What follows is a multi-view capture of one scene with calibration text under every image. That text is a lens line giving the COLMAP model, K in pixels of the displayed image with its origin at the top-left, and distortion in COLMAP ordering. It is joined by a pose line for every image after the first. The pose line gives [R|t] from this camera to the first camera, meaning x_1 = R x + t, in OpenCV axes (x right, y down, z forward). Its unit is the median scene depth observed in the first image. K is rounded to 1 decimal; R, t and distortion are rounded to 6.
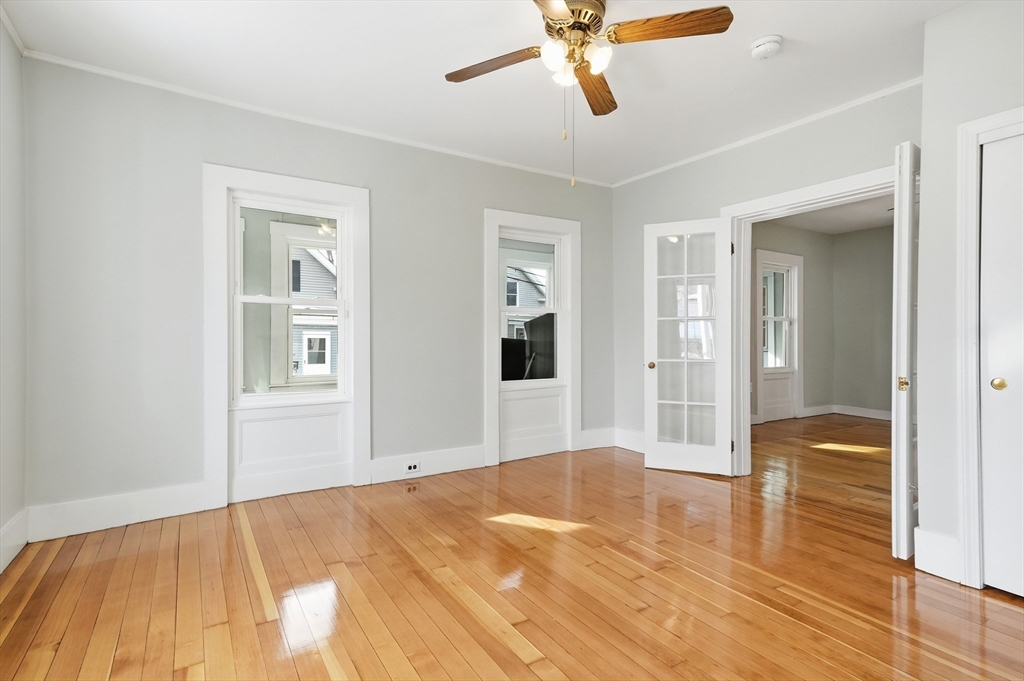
lens RADIAL K [[532.4, 0, 508.5], [0, 532.4, 340.5], [0, 0, 1]] dist [0.039352, -0.001919]
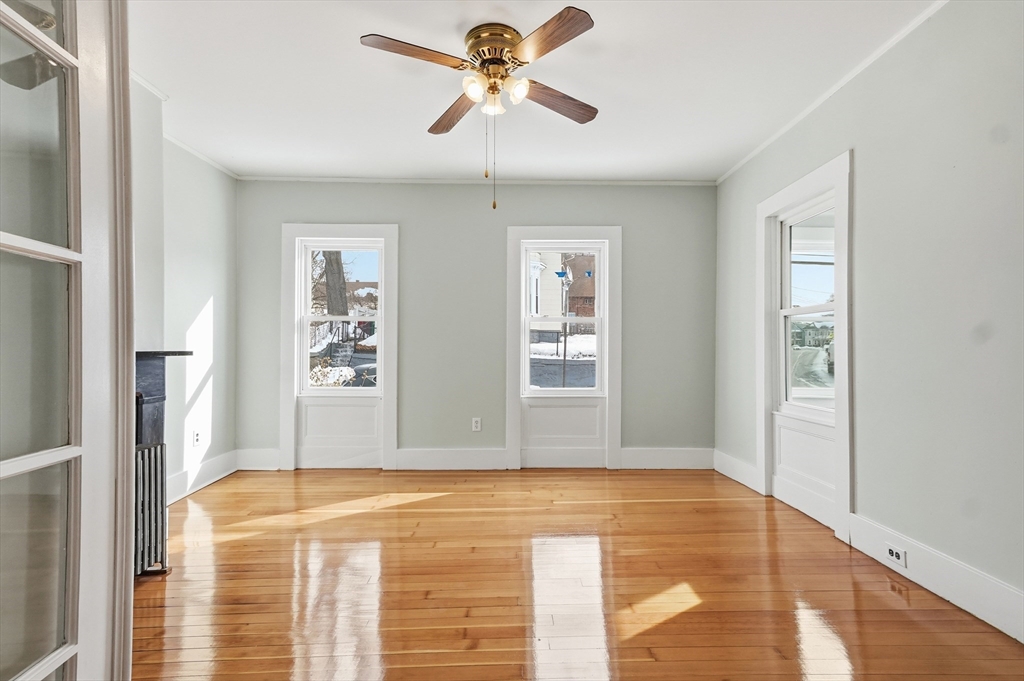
lens RADIAL K [[498.8, 0, 517.7], [0, 498.8, 344.0], [0, 0, 1]] dist [0.013848, 0.007551]
pose [[-0.494363, 0.005808, -0.869236, 0.659564], [0.003847, 0.999983, 0.004493, -0.024311], [0.869247, -0.001123, -0.494377, 1.042323]]
